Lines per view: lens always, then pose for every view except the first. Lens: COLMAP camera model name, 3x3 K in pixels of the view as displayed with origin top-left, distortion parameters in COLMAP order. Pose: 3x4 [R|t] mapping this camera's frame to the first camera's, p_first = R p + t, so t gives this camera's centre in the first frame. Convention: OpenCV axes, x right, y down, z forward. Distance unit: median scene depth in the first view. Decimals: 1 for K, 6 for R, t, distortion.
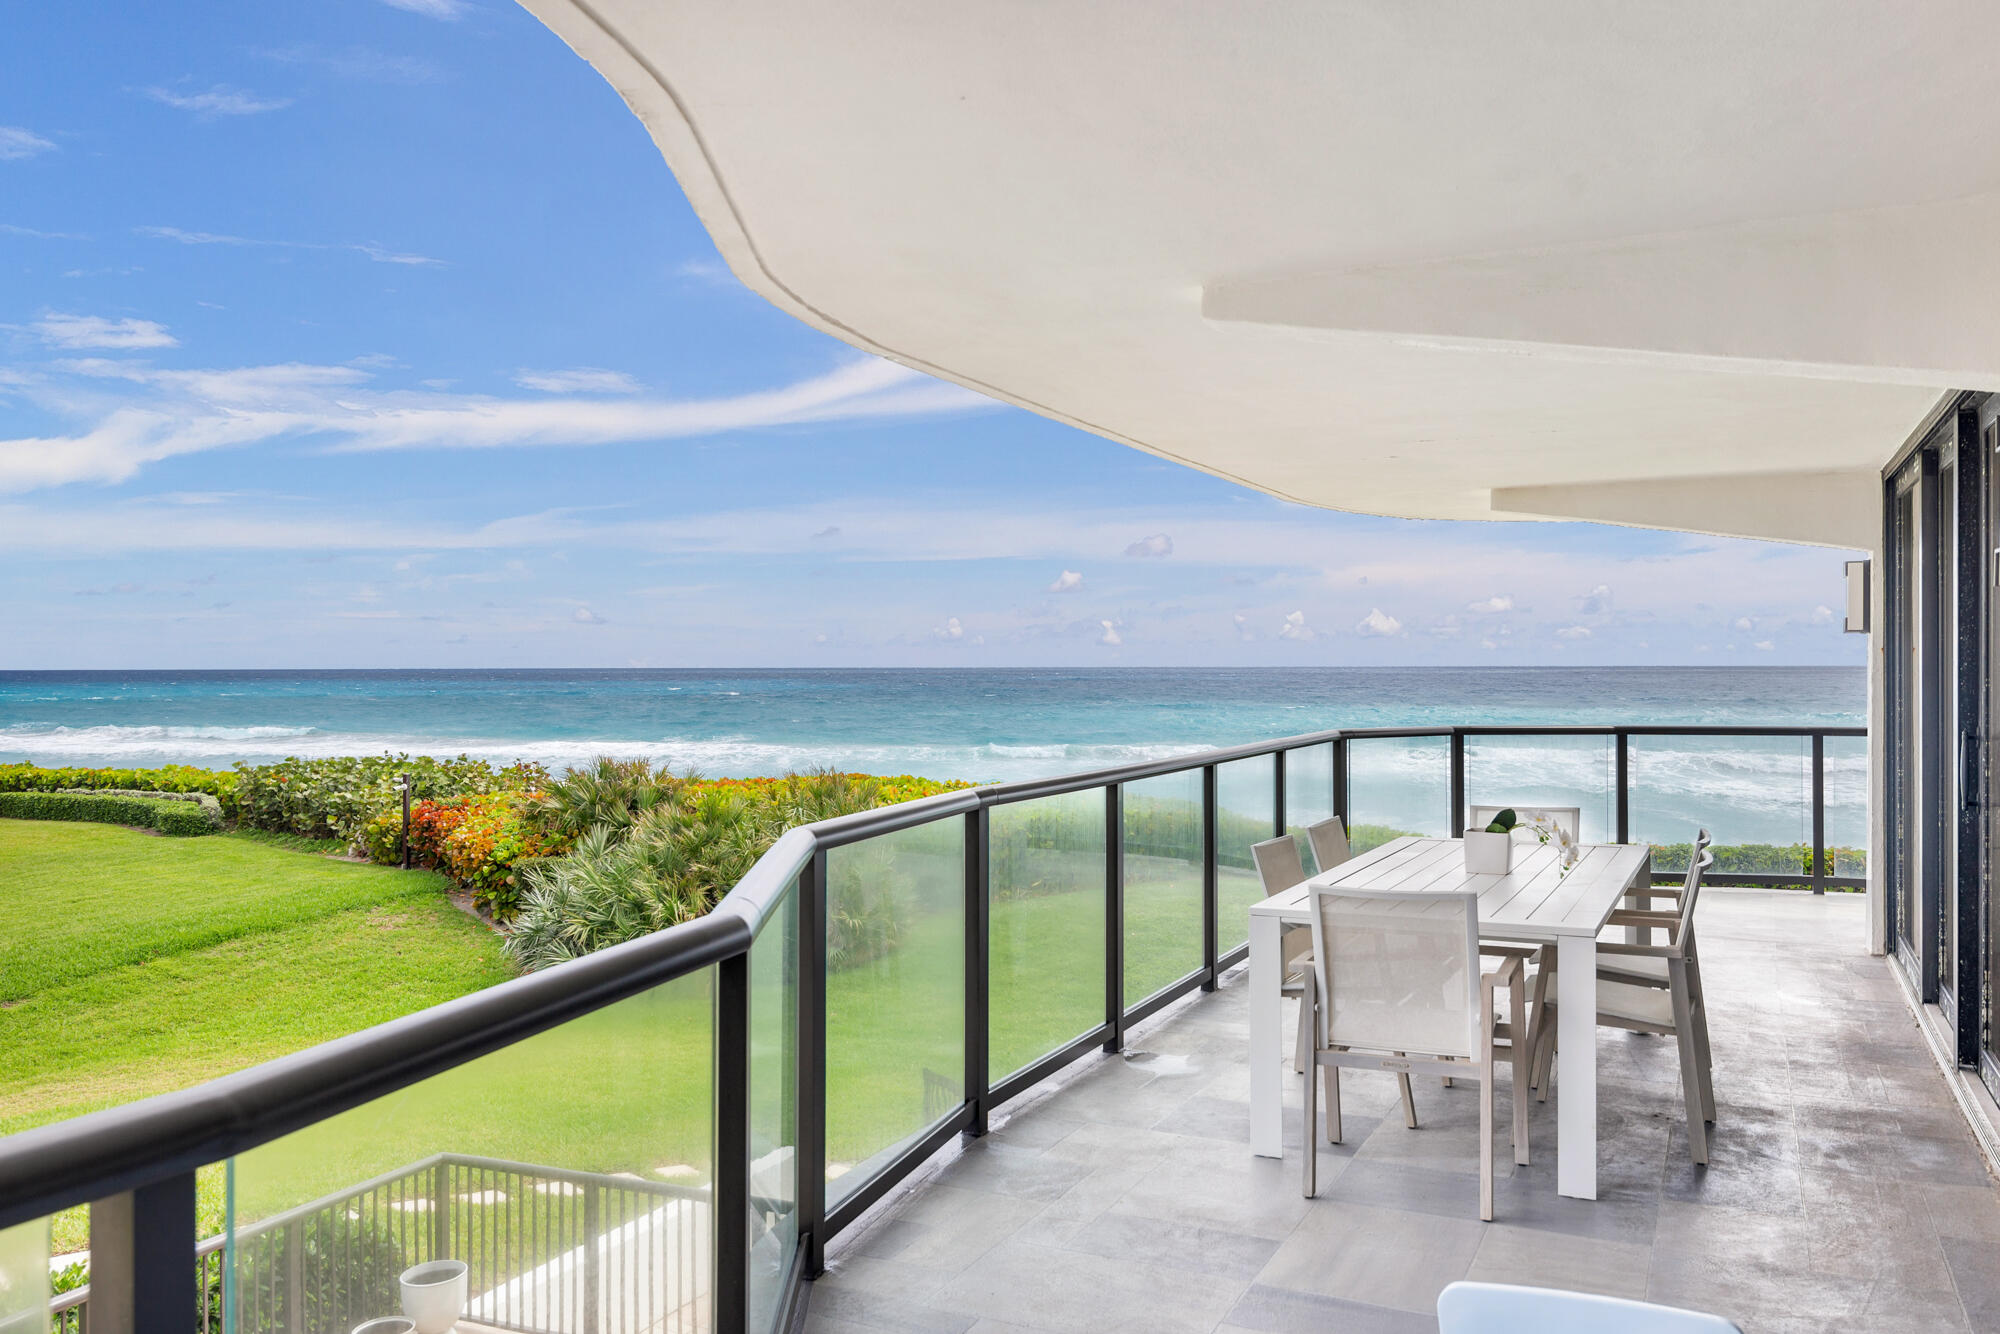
lens RADIAL K [[1550.9, 0, 1000.0], [0, 1550.9, 667.0], [0, 0, 1]] dist [-0.001924, 0.003970]
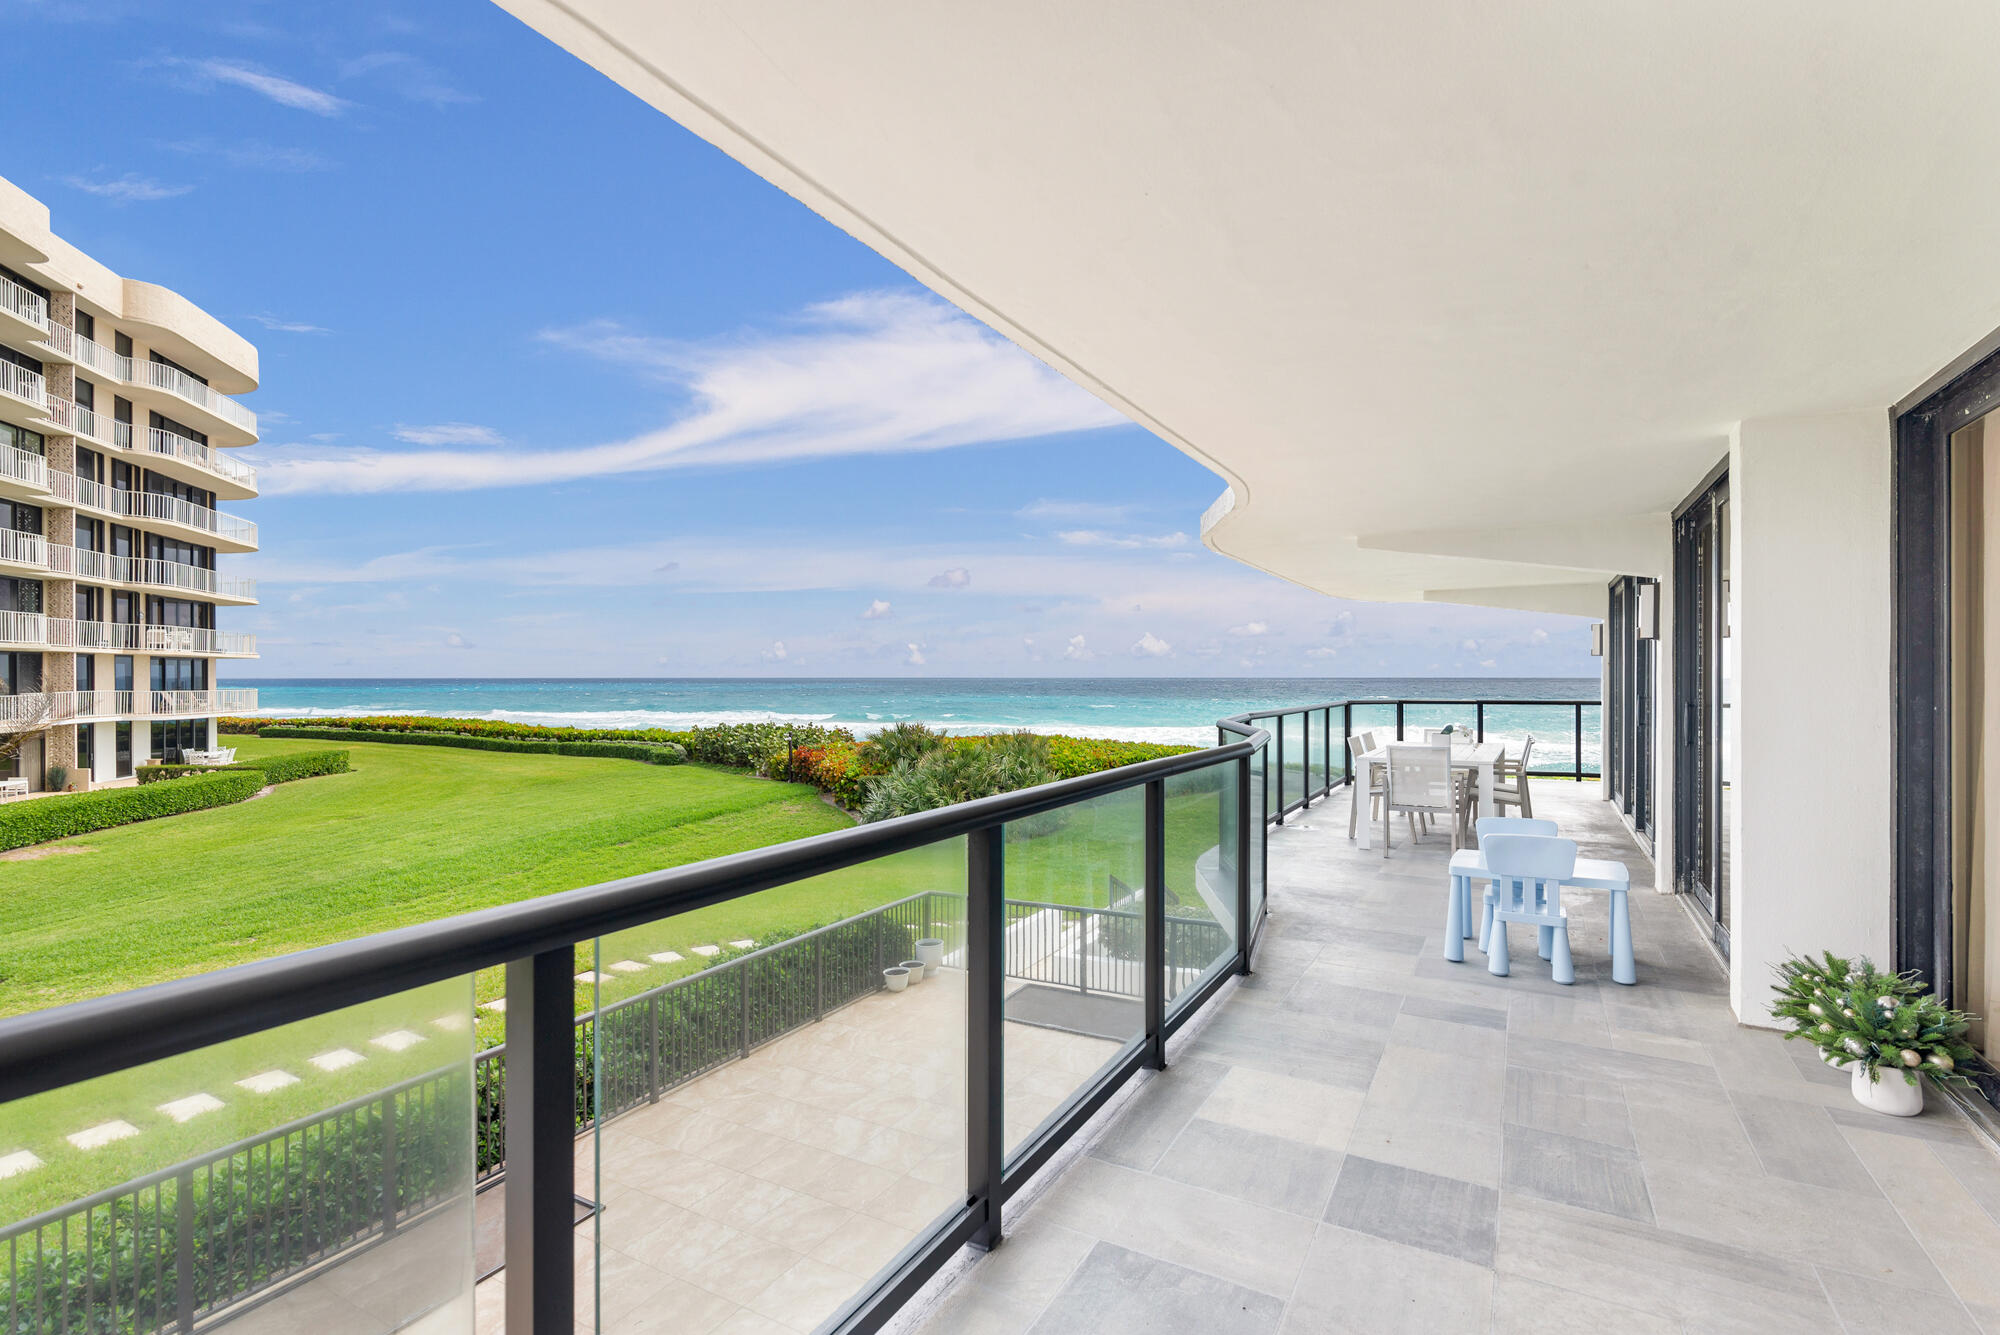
lens RADIAL K [[931.6, 0, 1002.8], [0, 931.6, 674.8], [0, 0, 1]] dist [0.018601, 0.000155]
pose [[0.997945, 0.004110, -0.063938, -0.067319], [-0.004382, 0.999982, -0.004111, 0.004137], [0.063920, 0.004383, 0.997945, -0.127304]]
